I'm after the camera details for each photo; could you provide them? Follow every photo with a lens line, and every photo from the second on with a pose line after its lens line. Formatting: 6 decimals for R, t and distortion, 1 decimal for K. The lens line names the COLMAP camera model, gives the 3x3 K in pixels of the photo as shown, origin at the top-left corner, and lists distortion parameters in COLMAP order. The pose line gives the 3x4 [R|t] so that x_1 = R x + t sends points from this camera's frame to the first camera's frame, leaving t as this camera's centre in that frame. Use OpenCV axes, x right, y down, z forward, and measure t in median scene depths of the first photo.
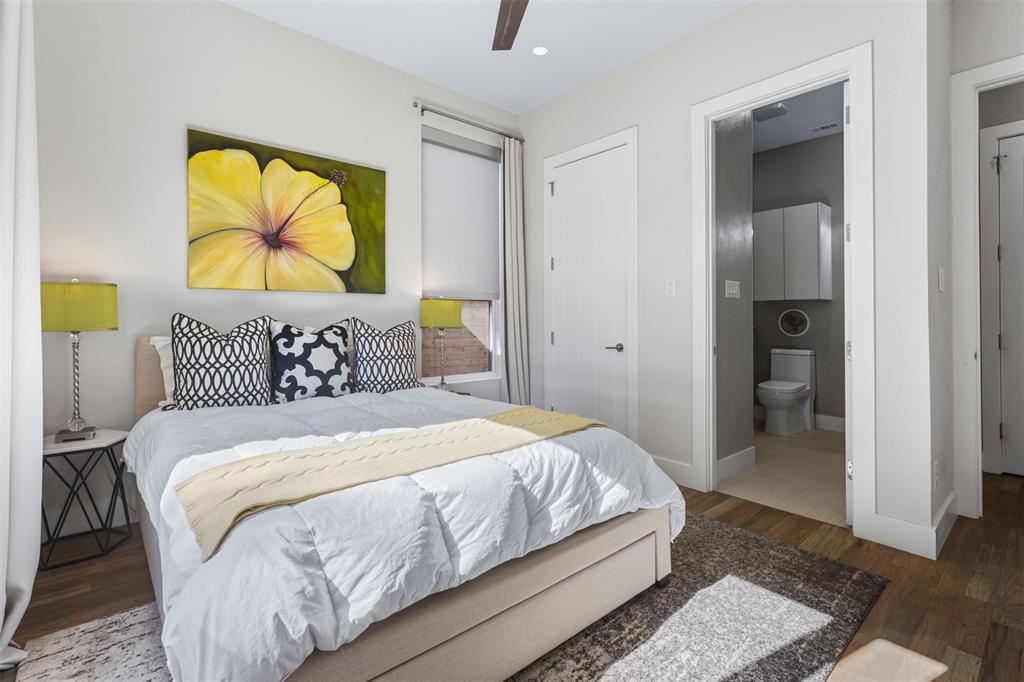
lens RADIAL K [[462.1, 0, 516.4], [0, 462.1, 312.2], [0, 0, 1]] dist [0.009544, 0.001092]
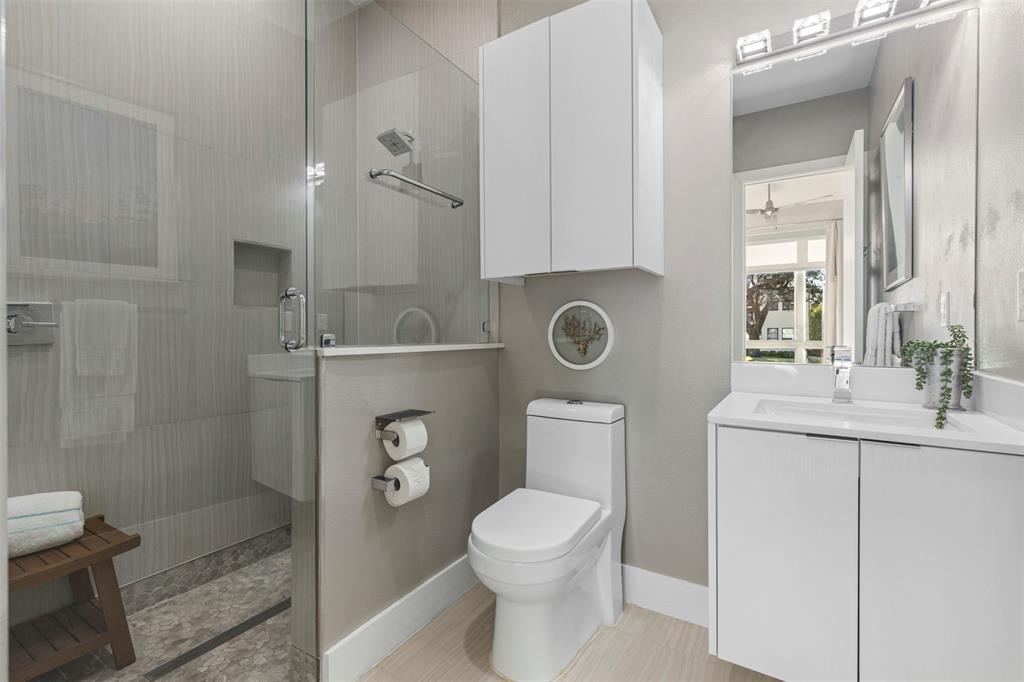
lens RADIAL K [[462.1, 0, 514.1], [0, 462.1, 336.4], [0, 0, 1]] dist [0.009544, 0.001092]
pose [[0.952112, -0.002011, 0.305743, 0.441878], [-0.000993, 0.999953, 0.009667, 0.020762], [-0.305748, -0.009508, 0.952065, 0.666871]]
